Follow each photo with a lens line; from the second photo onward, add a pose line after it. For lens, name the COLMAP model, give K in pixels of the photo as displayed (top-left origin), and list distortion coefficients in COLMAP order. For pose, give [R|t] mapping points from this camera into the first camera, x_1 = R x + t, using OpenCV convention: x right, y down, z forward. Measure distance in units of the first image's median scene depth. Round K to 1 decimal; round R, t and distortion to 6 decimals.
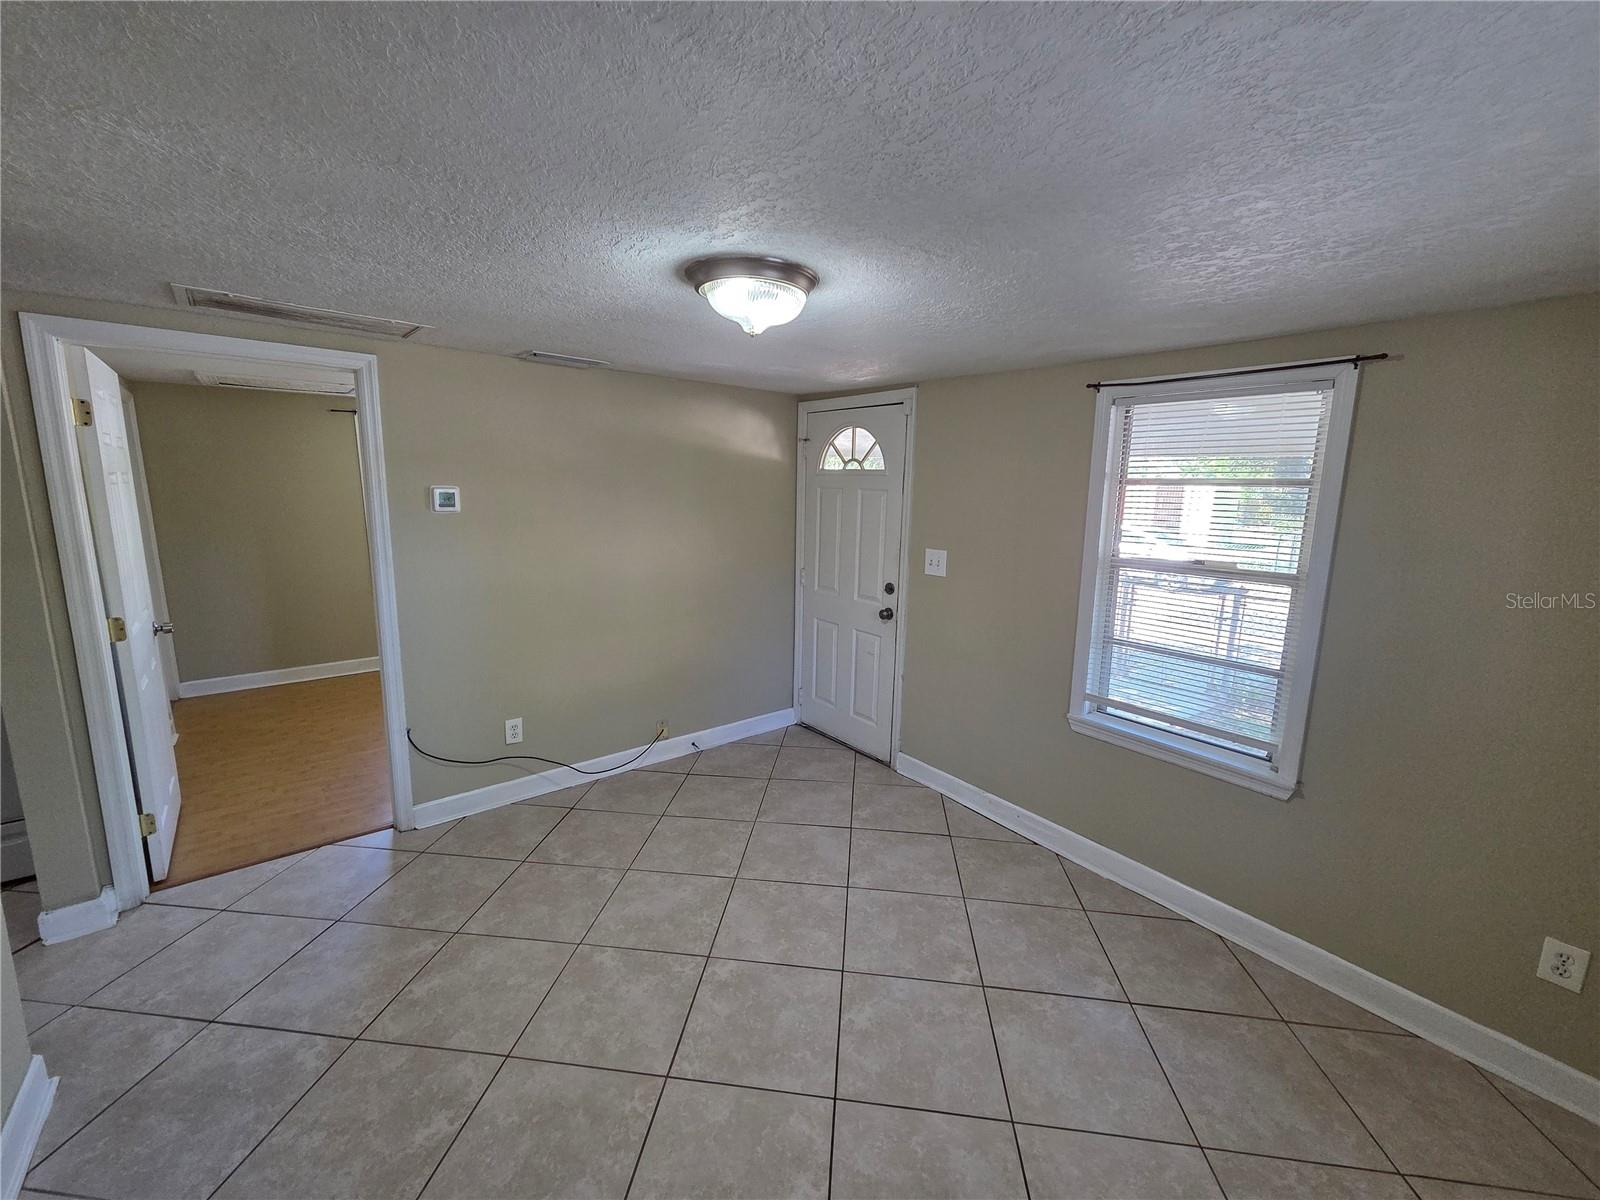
lens RADIAL K [[649.6, 0, 797.8], [0, 649.6, 594.9], [0, 0, 1]] dist [0.000608, 0.000042]
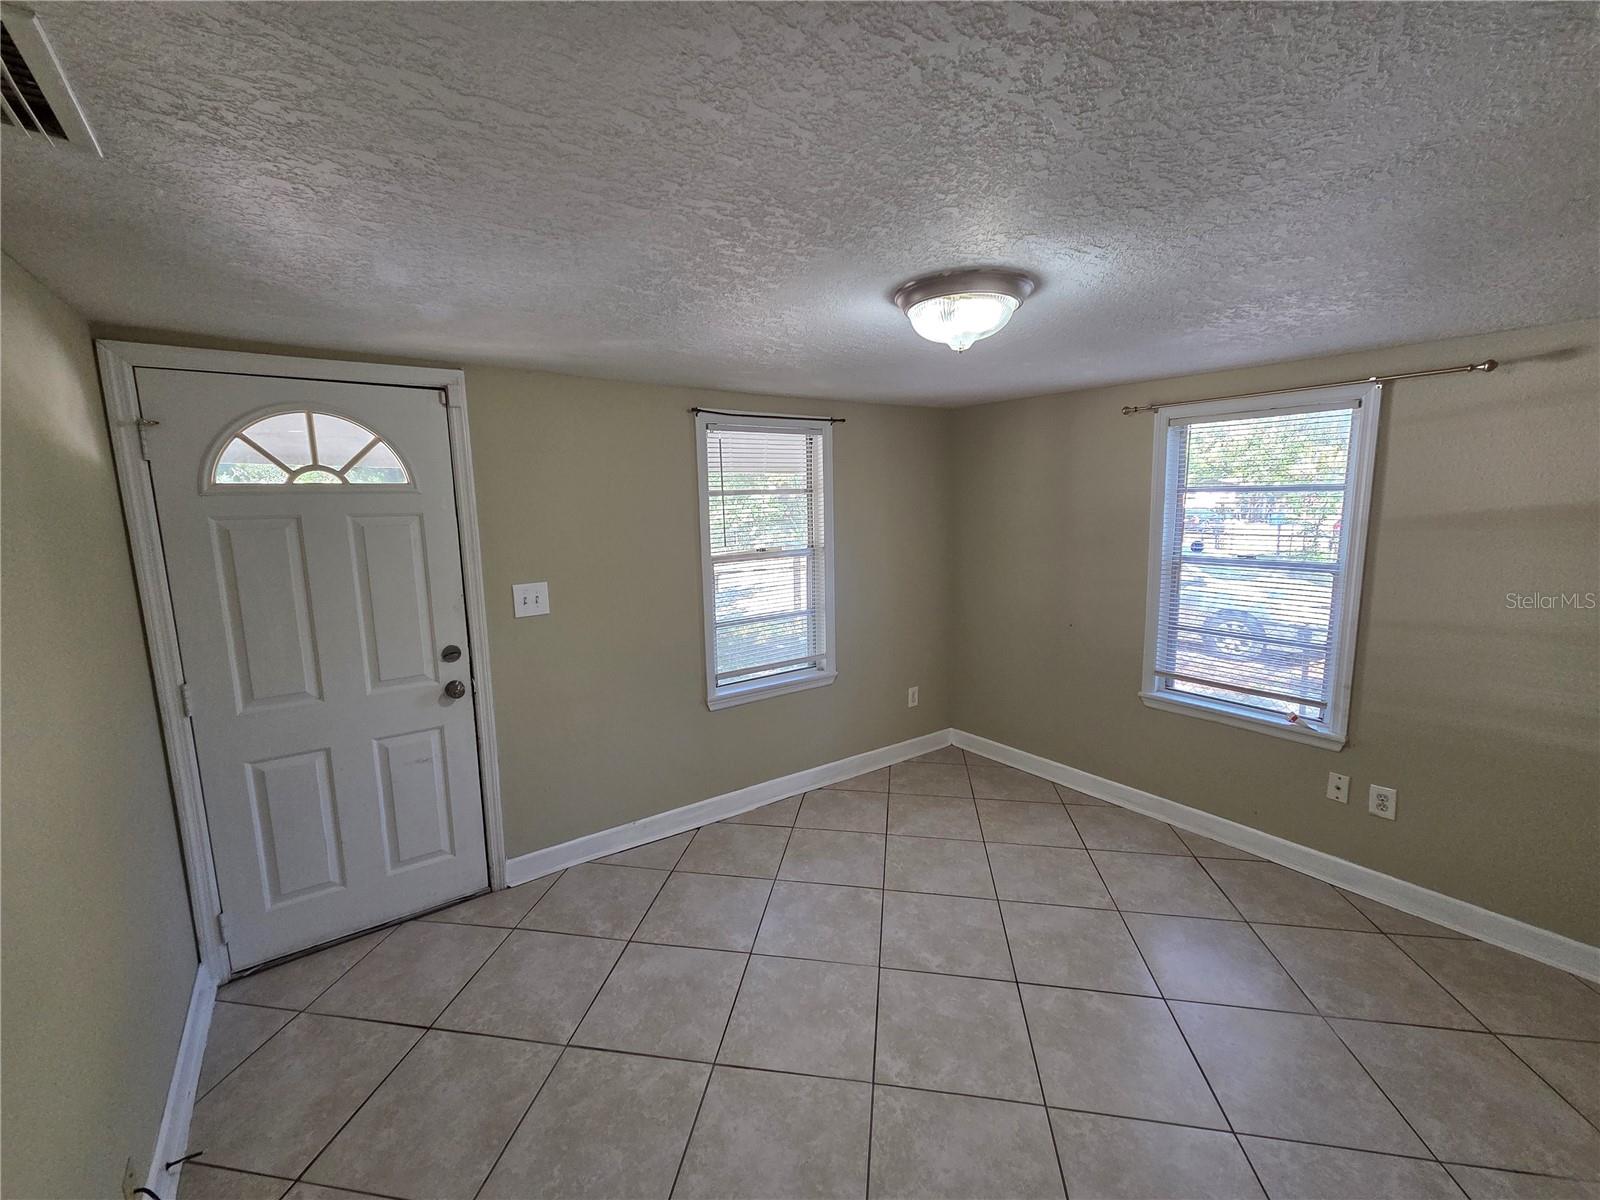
lens RADIAL K [[649.6, 0, 797.8], [0, 649.6, 594.9], [0, 0, 1]] dist [0.000608, 0.000042]
pose [[0.051263, -0.175546, 0.983136, -0.576514], [0.187448, 0.968625, 0.163181, -0.128715], [-0.980936, 0.175922, 0.082561, 0.633184]]
